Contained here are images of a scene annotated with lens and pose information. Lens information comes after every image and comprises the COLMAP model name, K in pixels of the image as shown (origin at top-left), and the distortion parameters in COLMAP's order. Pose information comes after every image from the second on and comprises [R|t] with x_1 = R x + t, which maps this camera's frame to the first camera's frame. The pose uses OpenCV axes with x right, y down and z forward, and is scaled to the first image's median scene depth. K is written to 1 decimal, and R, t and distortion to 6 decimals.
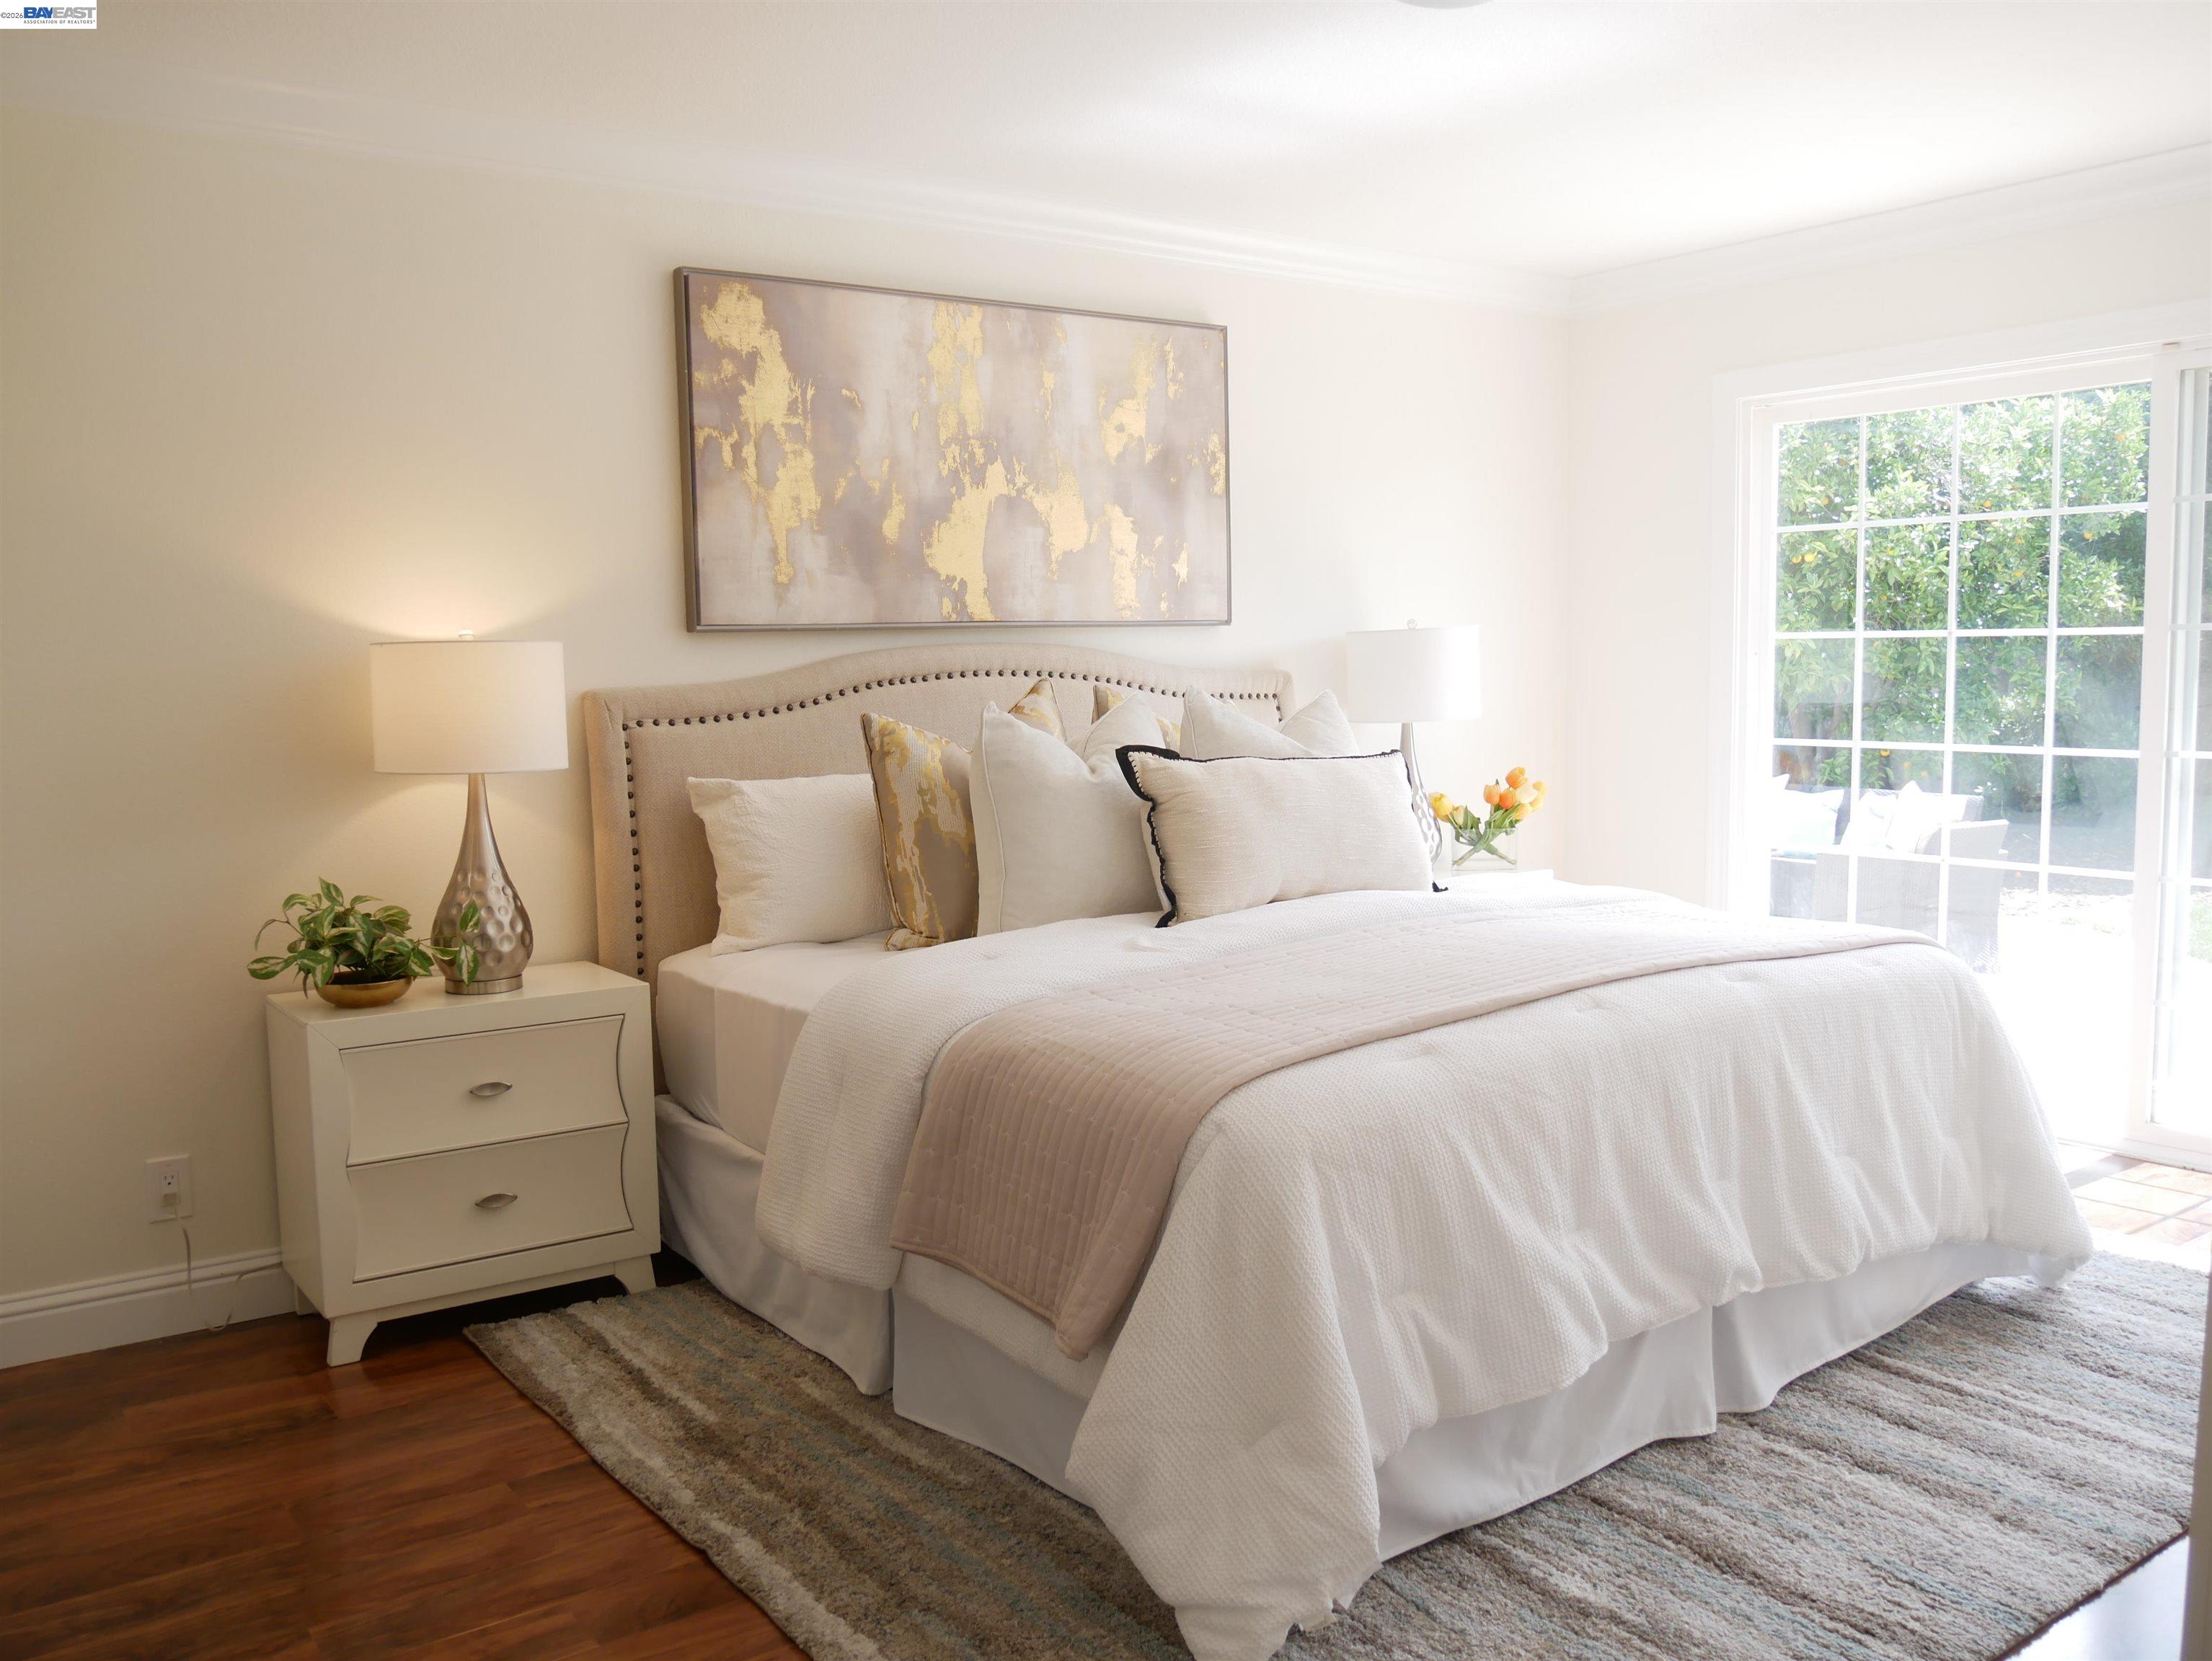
lens RADIAL K [[1843.5, 0, 1096.3], [0, 1843.5, 835.6], [0, 0, 1]] dist [-0.059724, 0.021671]
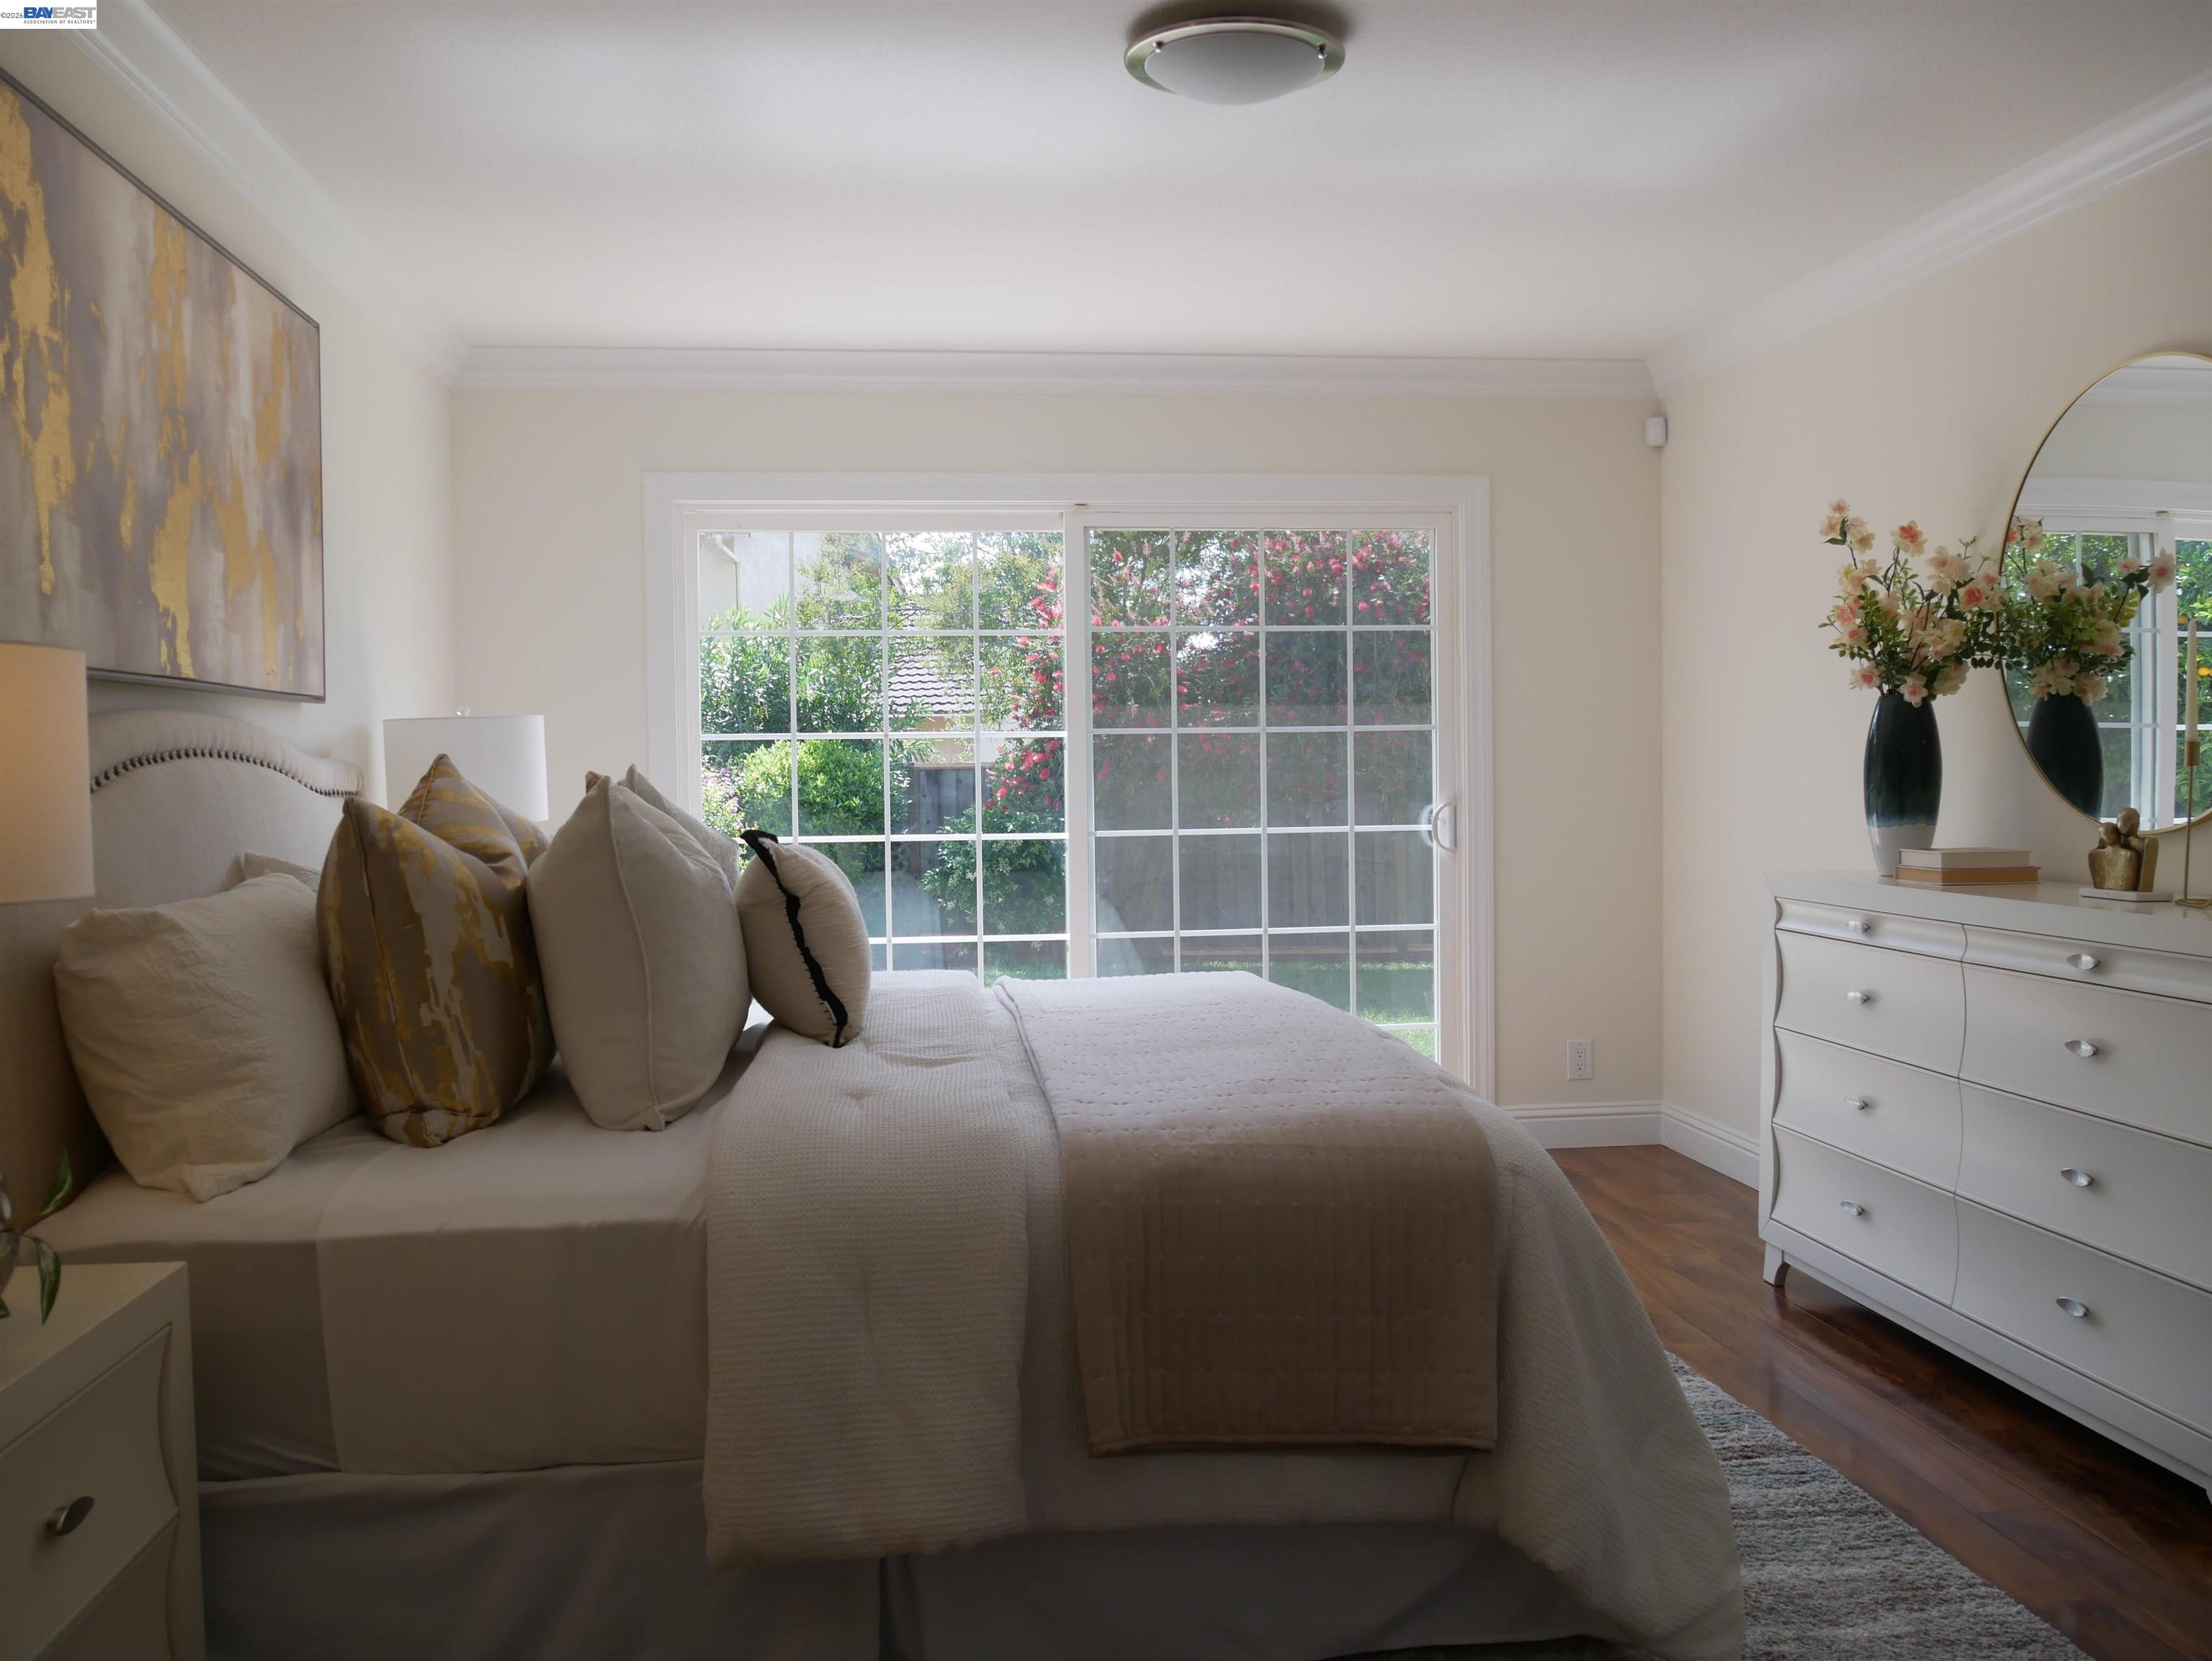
lens RADIAL K [[1843.5, 0, 1096.3], [0, 1843.5, 835.6], [0, 0, 1]] dist [-0.059724, 0.021671]
pose [[0.470970, -0.018928, 0.881946, -0.578087], [0.092956, 0.995269, -0.028279, -0.008801], [-0.877238, 0.095301, 0.470501, 0.450594]]
